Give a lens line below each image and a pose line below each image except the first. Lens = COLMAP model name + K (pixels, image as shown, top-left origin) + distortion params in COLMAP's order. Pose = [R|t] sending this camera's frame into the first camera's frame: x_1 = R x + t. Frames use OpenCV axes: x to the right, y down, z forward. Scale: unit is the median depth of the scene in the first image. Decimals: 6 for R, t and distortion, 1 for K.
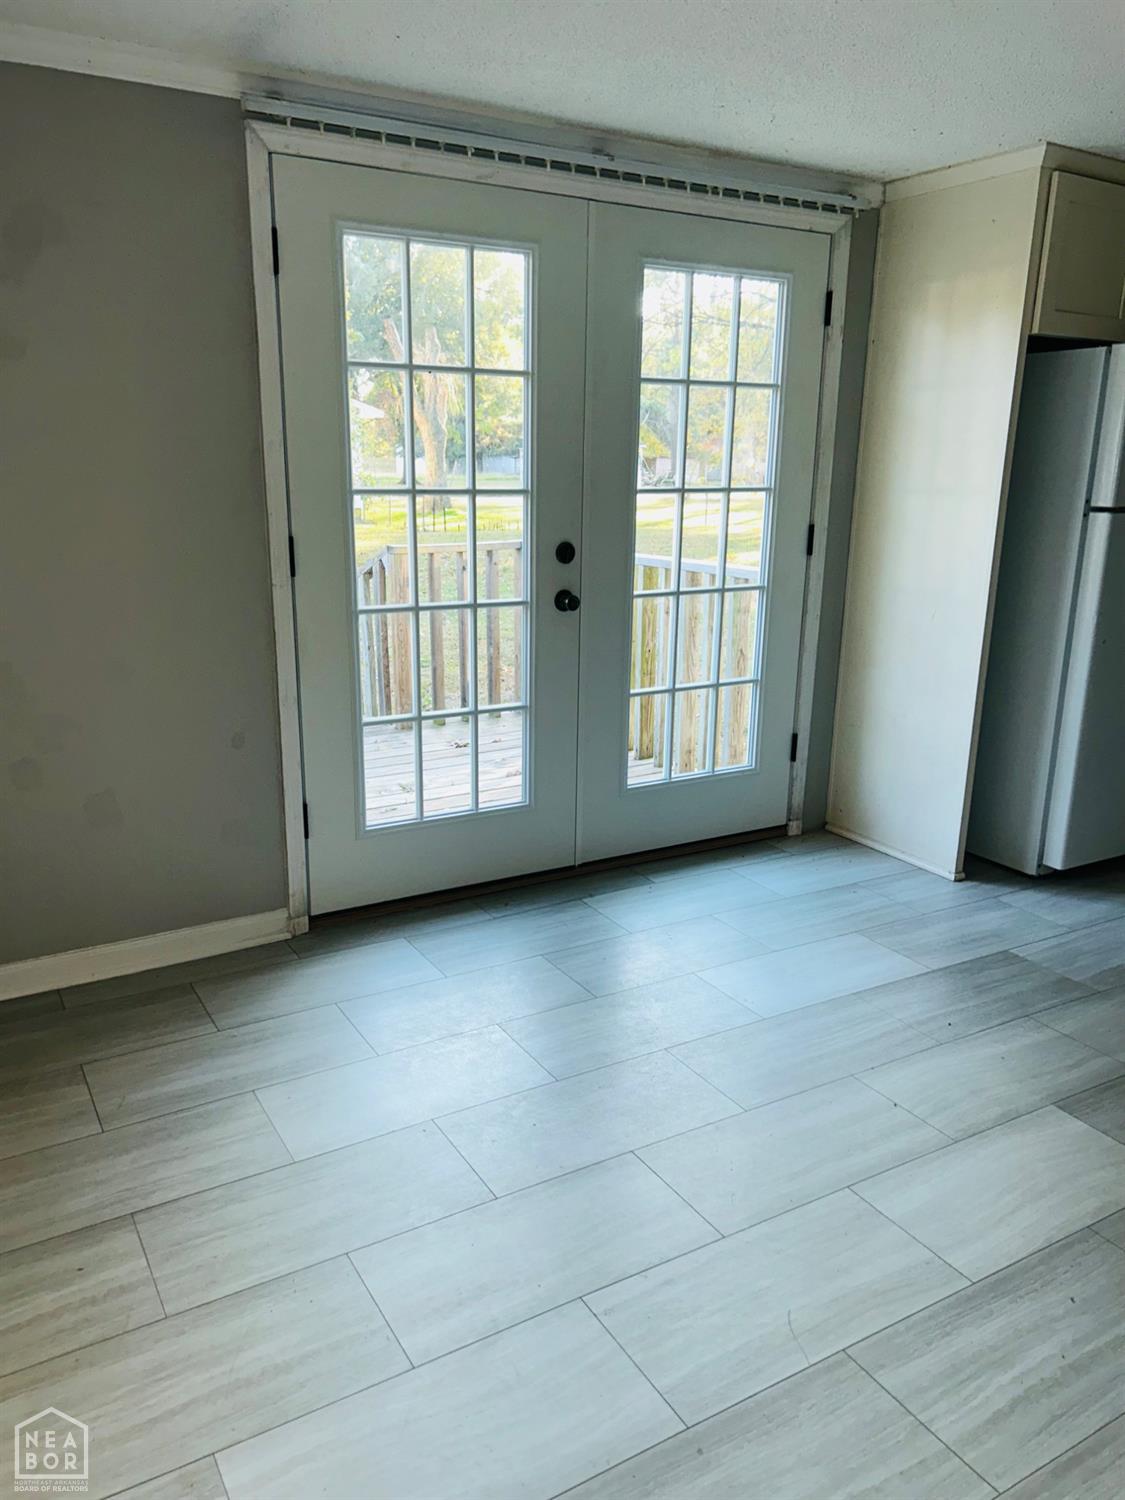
lens RADIAL K [[1133.3, 0, 559.9], [0, 1133.3, 762.4], [0, 0, 1]] dist [0.063711, -0.079960]
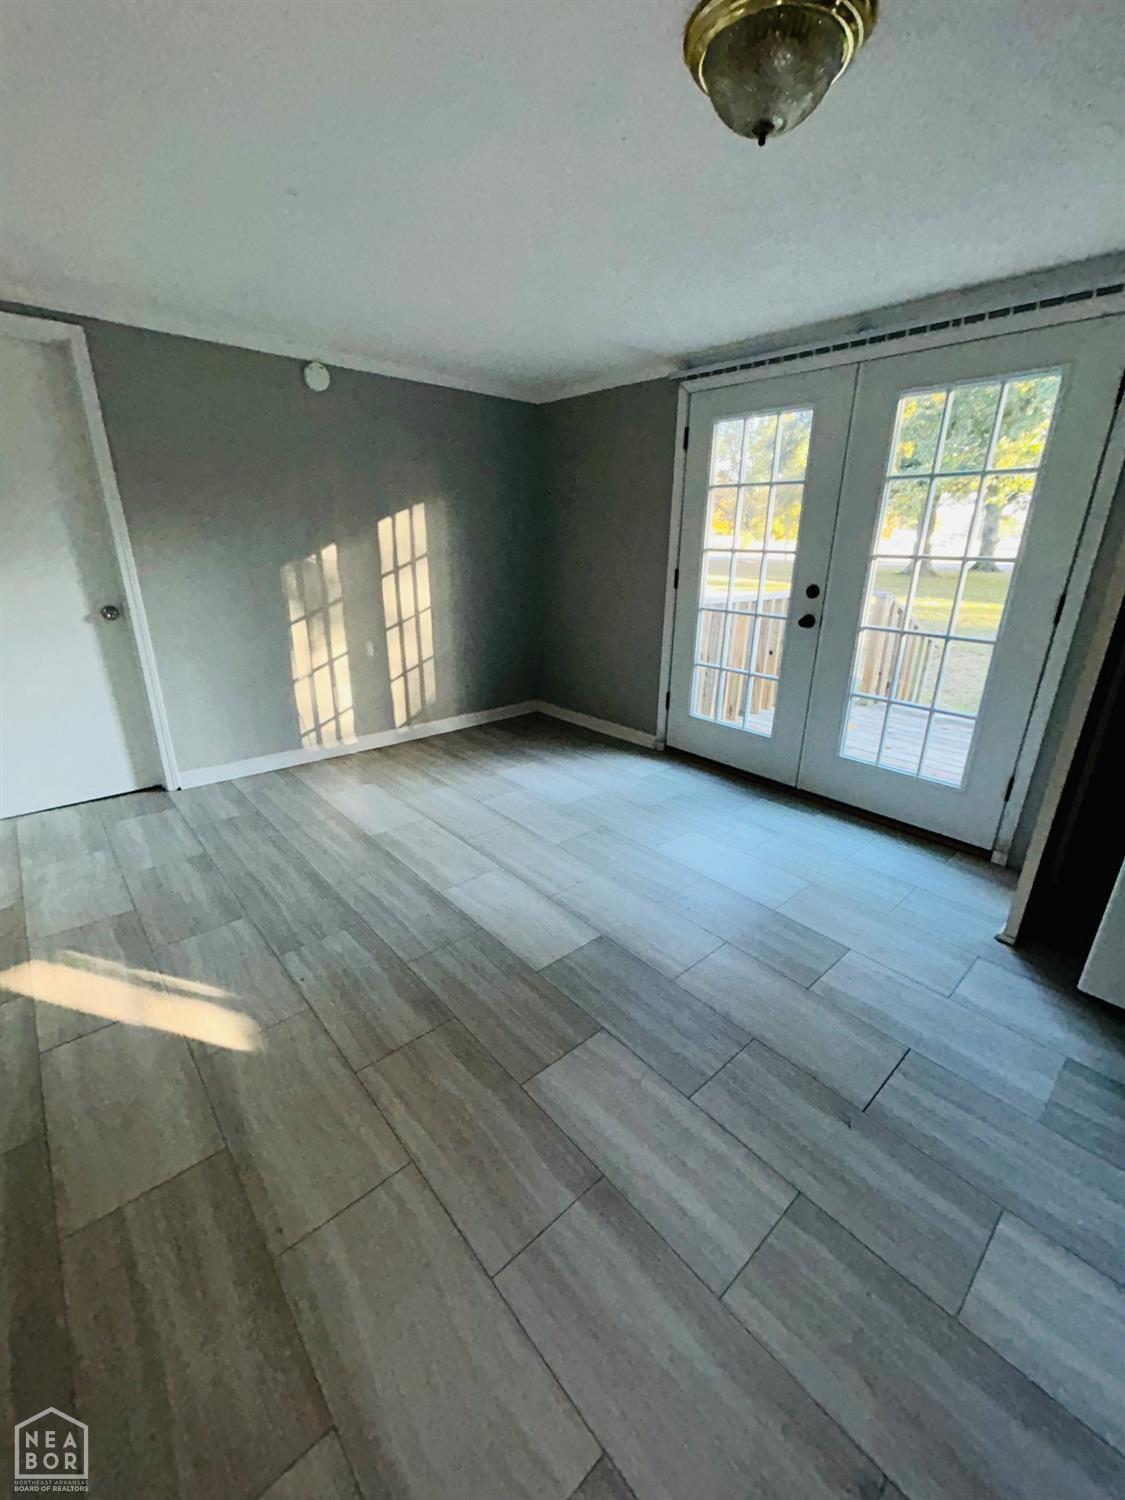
lens RADIAL K [[617.0, 0, 559.5], [0, 617.0, 737.5], [0, 0, 1]] dist [0.013614, 0.000295]
pose [[0.190815, 0.300905, -0.934369, 0.931761], [-0.266361, 0.932018, 0.245752, -0.127823], [0.944797, 0.201986, 0.257993, 0.537826]]
